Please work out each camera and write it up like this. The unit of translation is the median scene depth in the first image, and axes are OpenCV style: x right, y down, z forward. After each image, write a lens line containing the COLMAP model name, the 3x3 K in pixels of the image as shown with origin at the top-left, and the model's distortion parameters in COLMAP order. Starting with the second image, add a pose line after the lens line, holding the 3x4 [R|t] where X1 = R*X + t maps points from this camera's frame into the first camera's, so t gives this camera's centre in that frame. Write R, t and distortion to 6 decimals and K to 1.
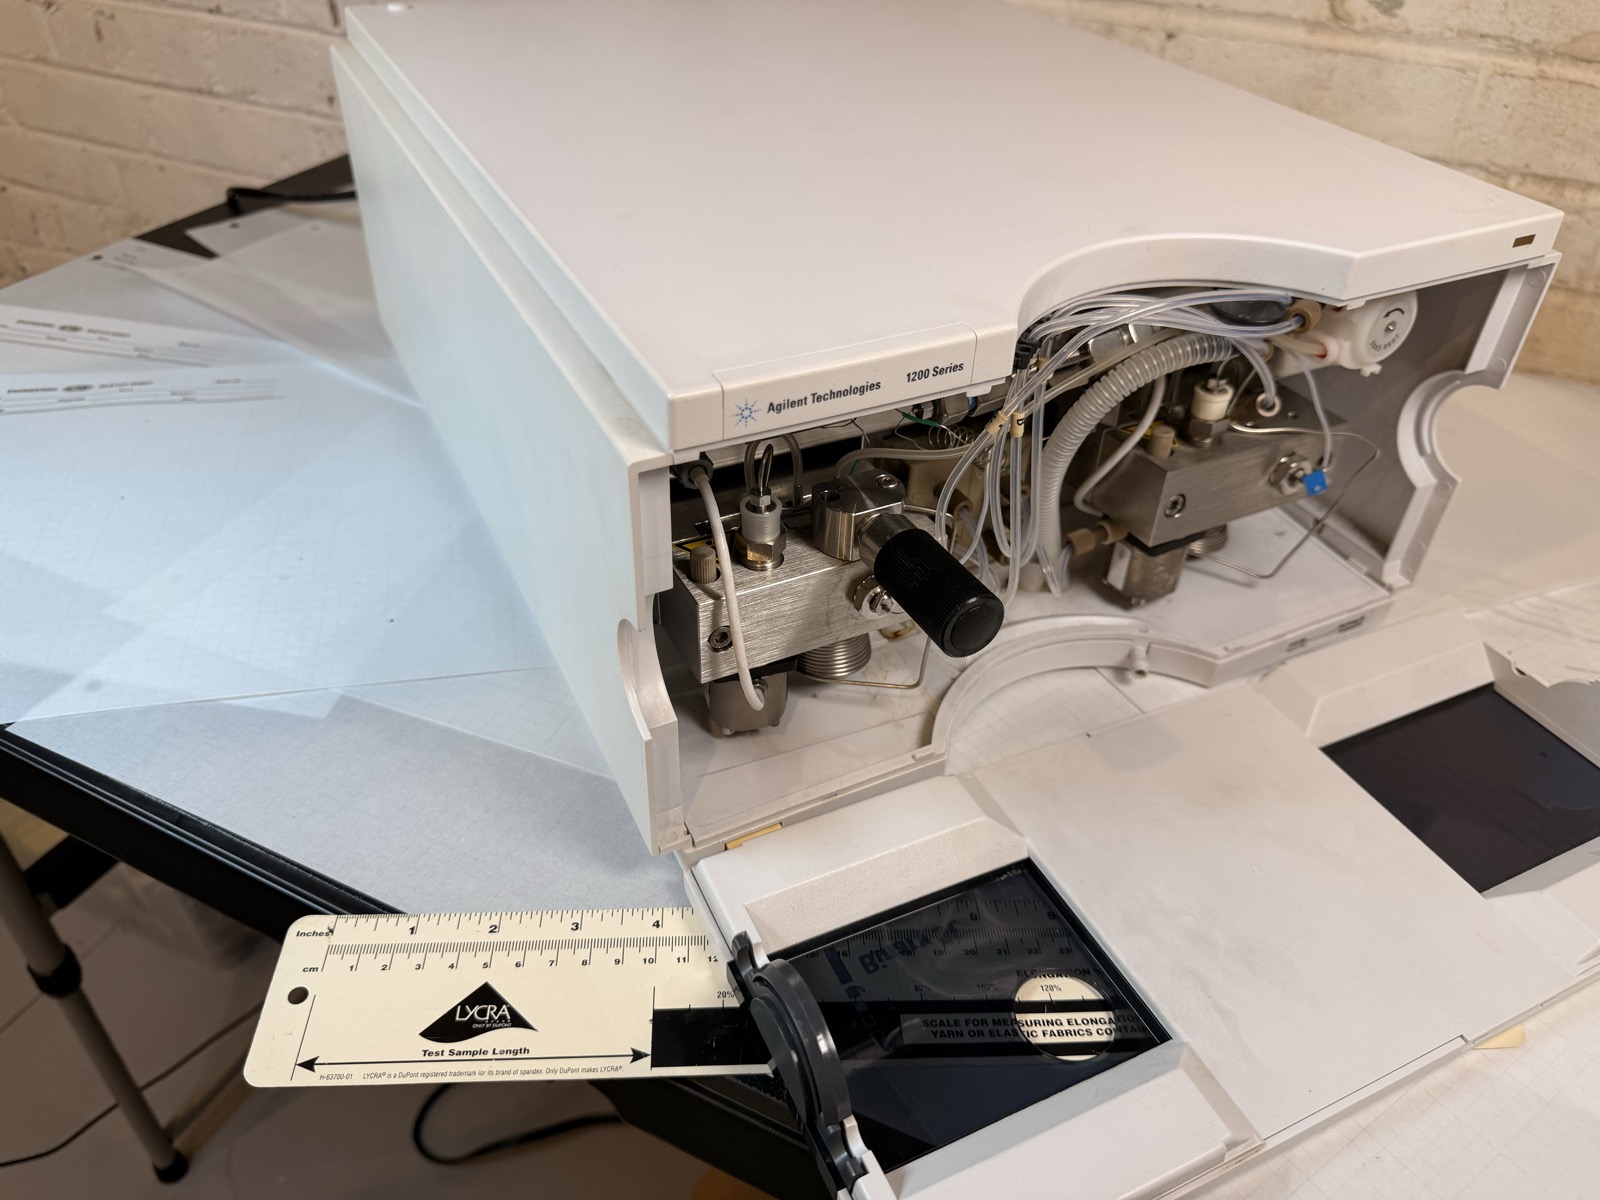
lens RADIAL K [[1116.6, 0, 763.2], [0, 1116.6, 589.6], [0, 0, 1]] dist [-0.001165, -0.009610]
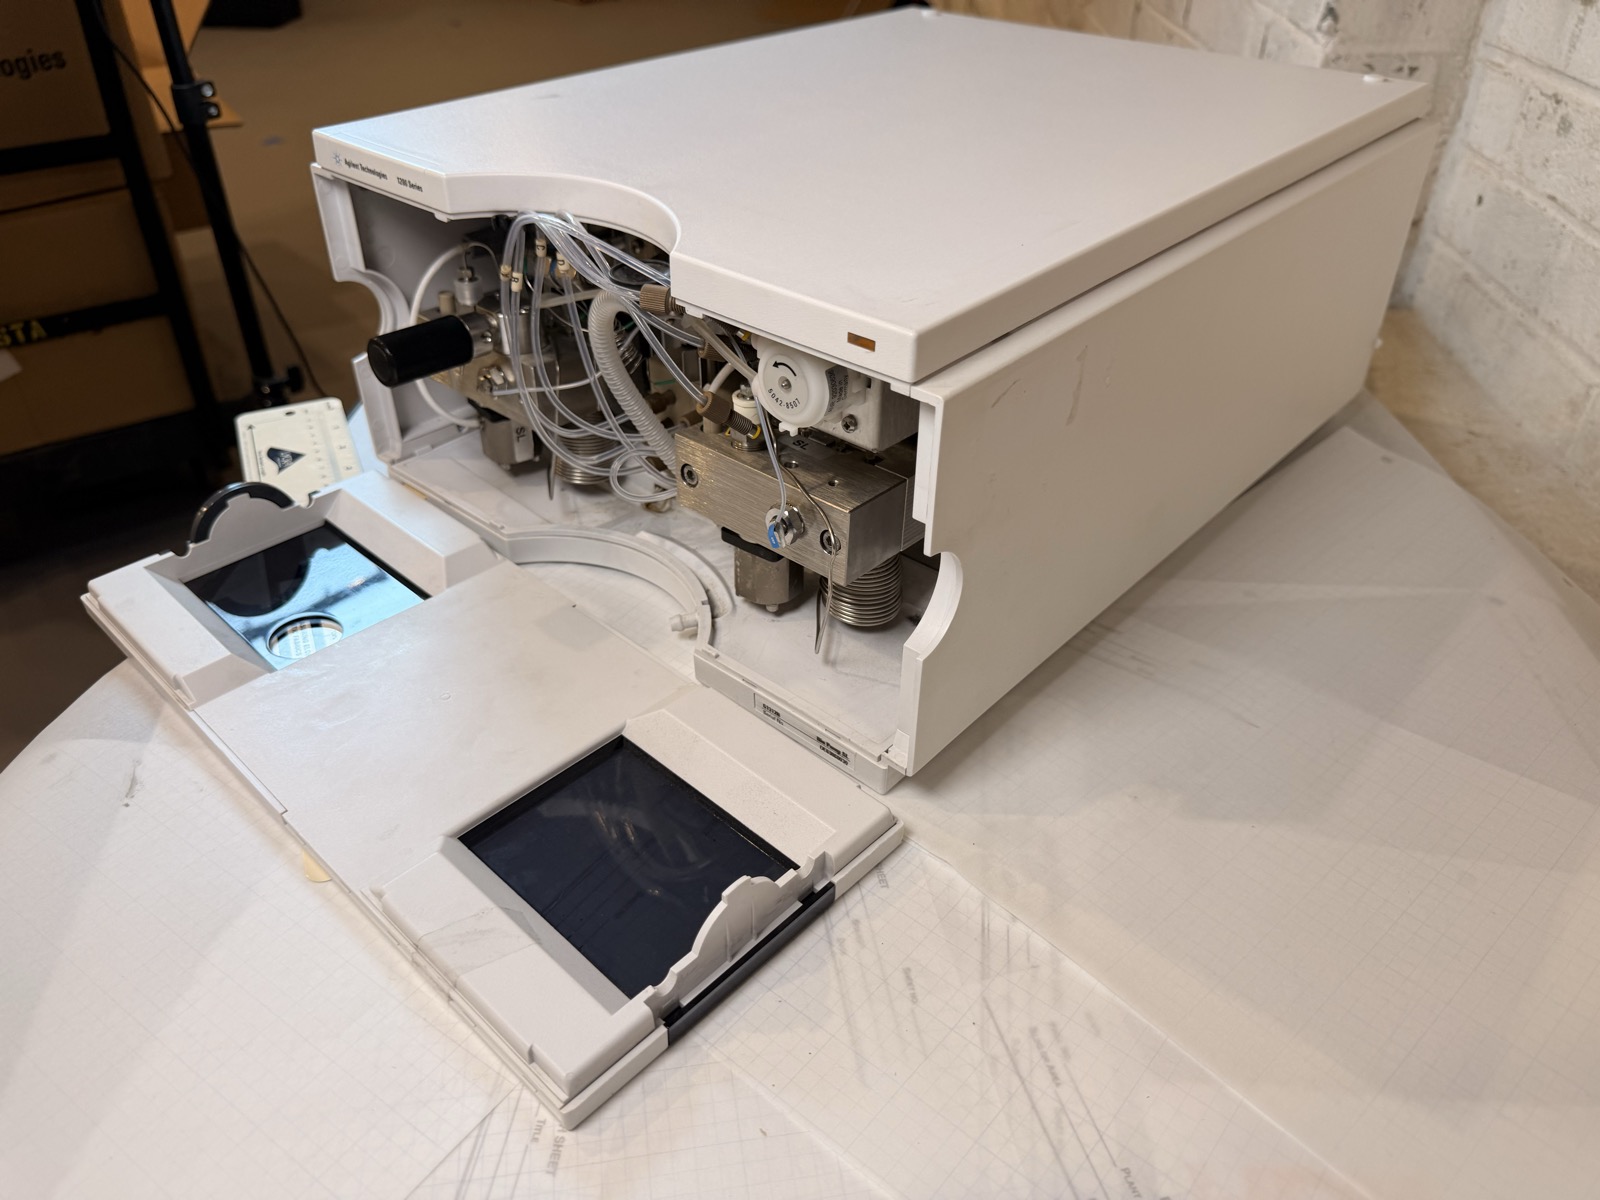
lens RADIAL K [[1116.6, 0, 817.7], [0, 1116.6, 586.4], [0, 0, 1]] dist [-0.001165, -0.009610]
pose [[0.403050, 0.521507, -0.752051, 1.568320], [-0.574082, 0.784043, 0.236022, -0.384767], [0.712728, 0.336610, 0.615397, 0.558099]]
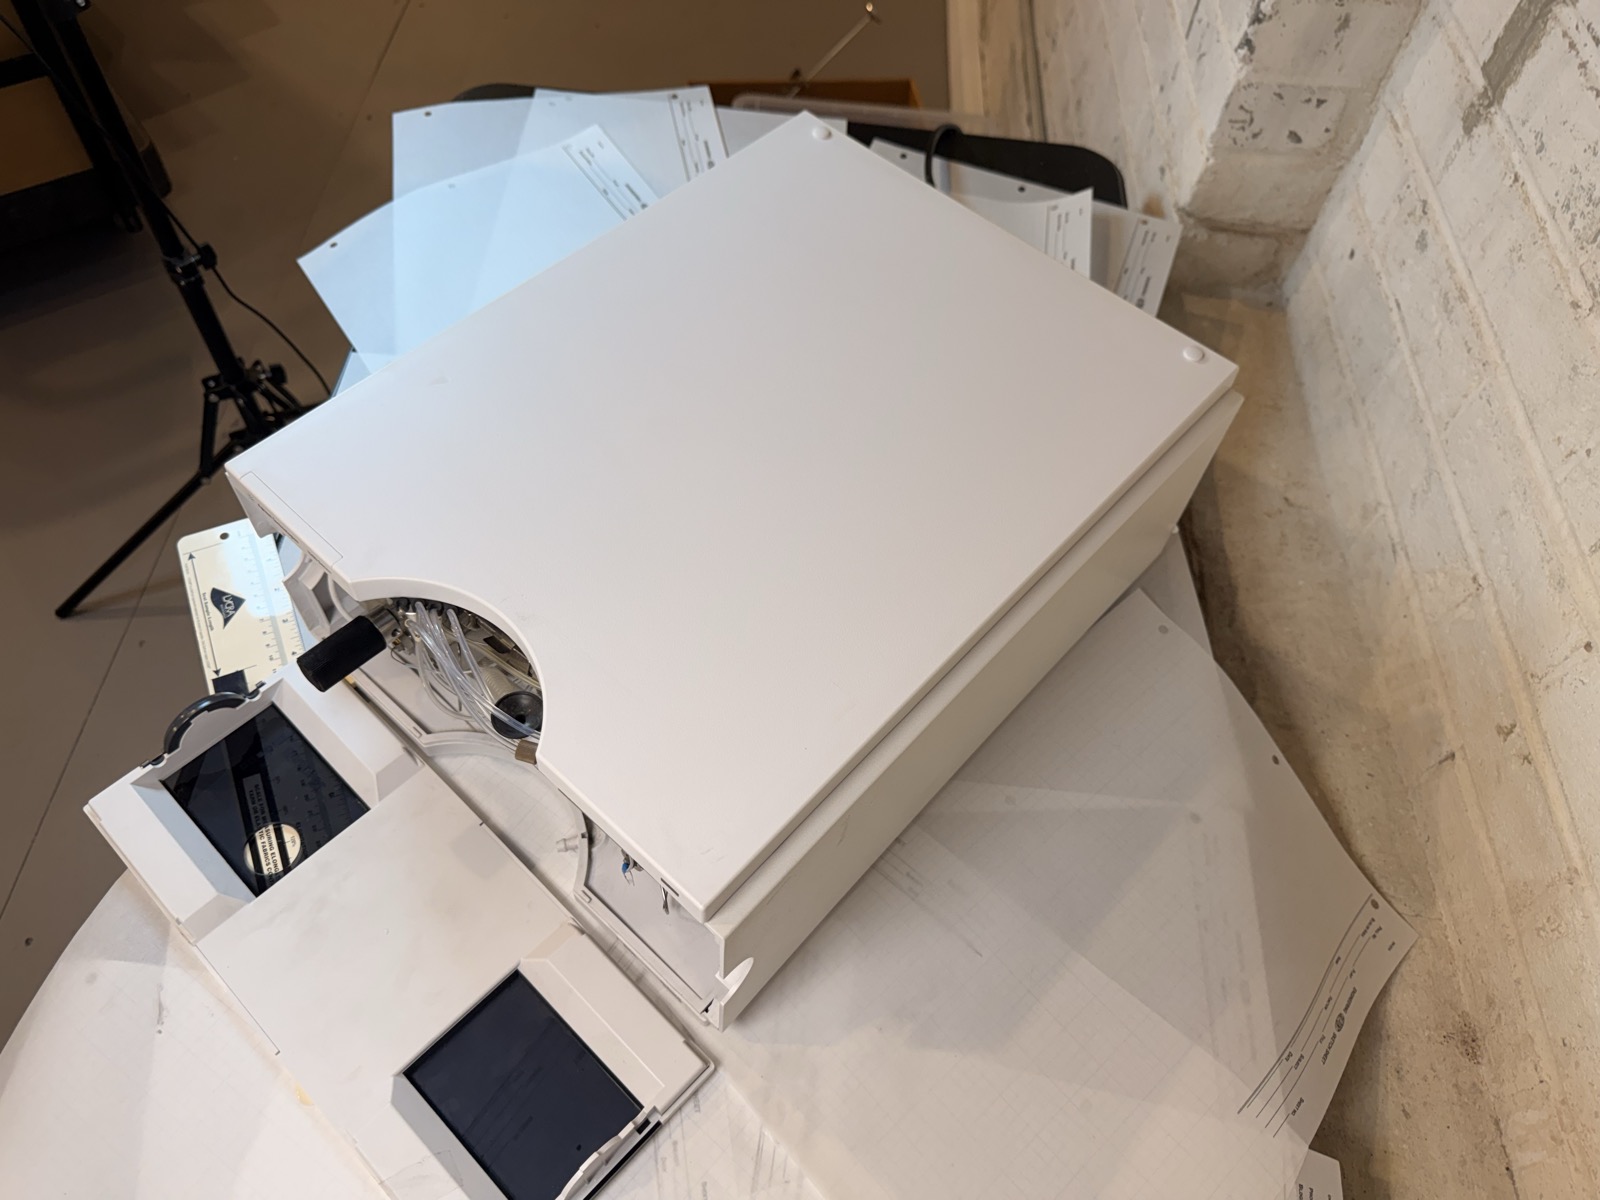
lens RADIAL K [[1116.6, 0, 821.9], [0, 1116.6, 577.2], [0, 0, 1]] dist [-0.001165, -0.009610]
pose [[0.403783, 0.757350, -0.513206, 1.235888], [-0.627745, 0.637436, 0.446779, -1.292881], [0.665504, 0.141761, 0.732808, 0.186820]]
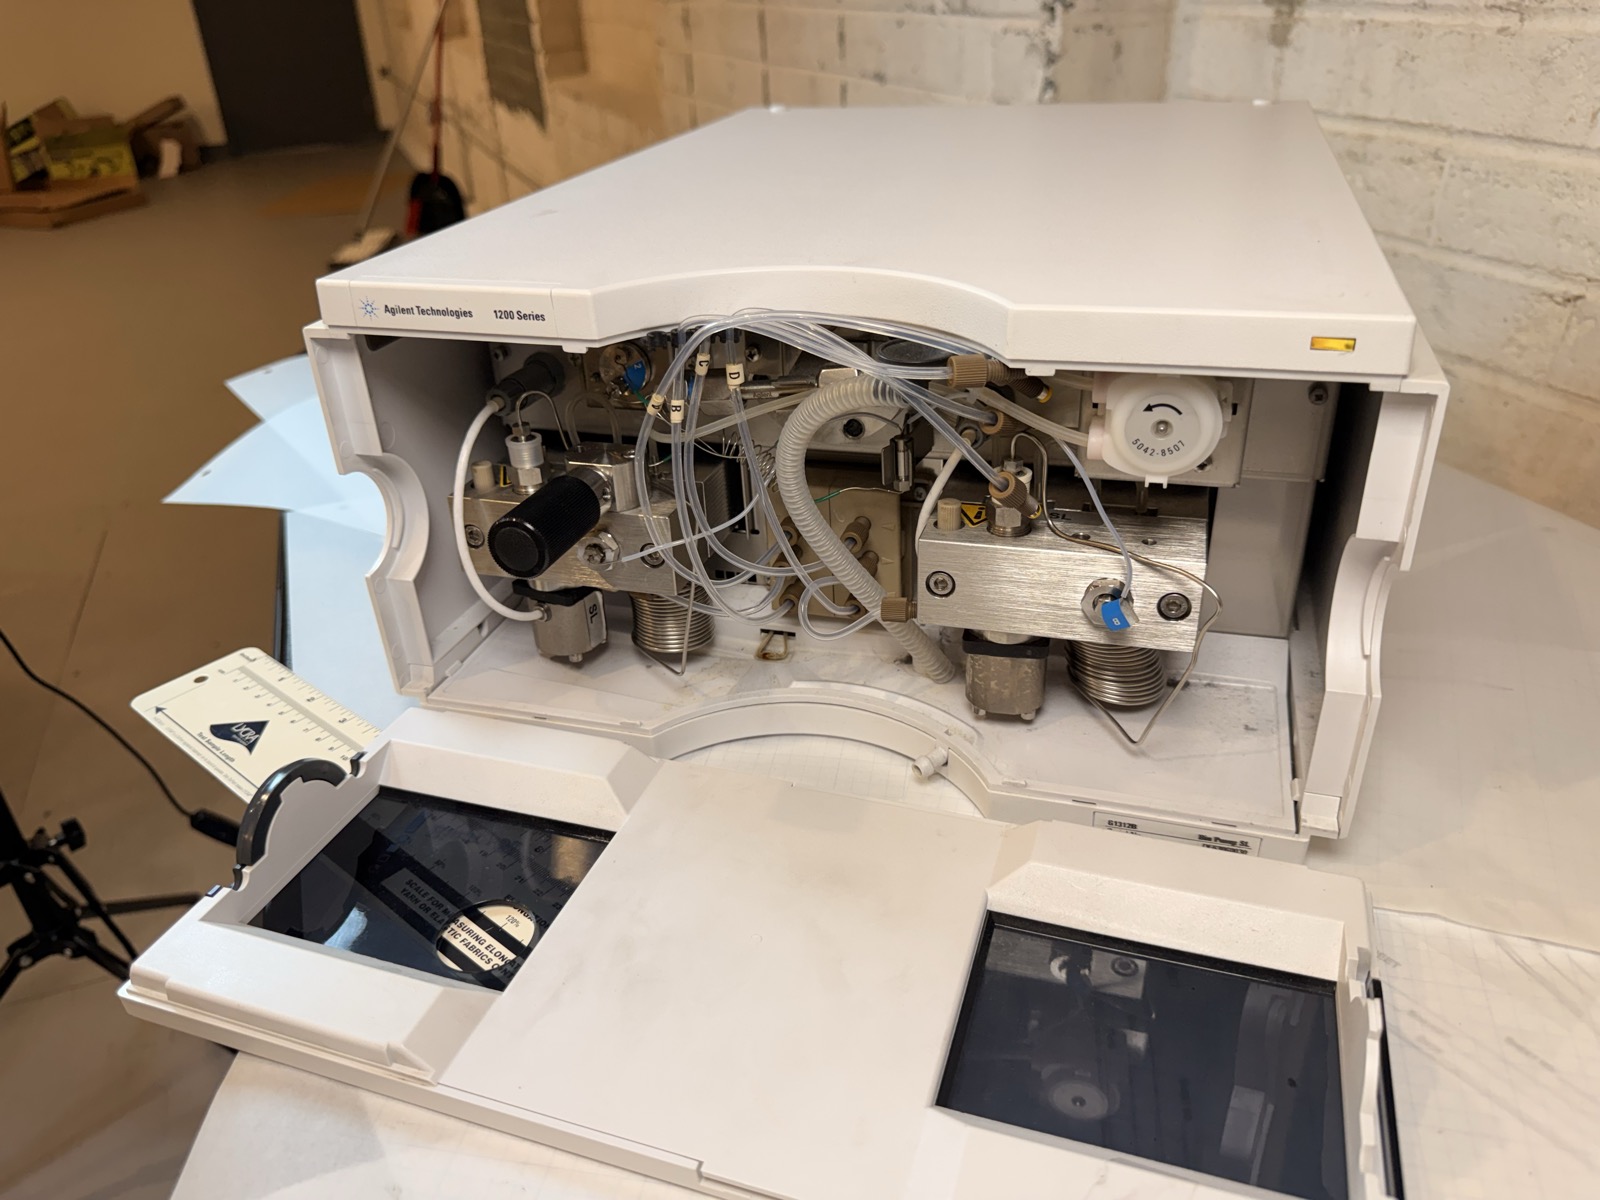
lens RADIAL K [[1116.6, 0, 803.8], [0, 1116.6, 598.3], [0, 0, 1]] dist [-0.001165, -0.009610]
pose [[0.735139, 0.286266, -0.614510, 1.034657], [-0.372881, 0.927775, -0.013879, -0.010270], [0.566155, 0.239342, 0.788787, 0.264350]]
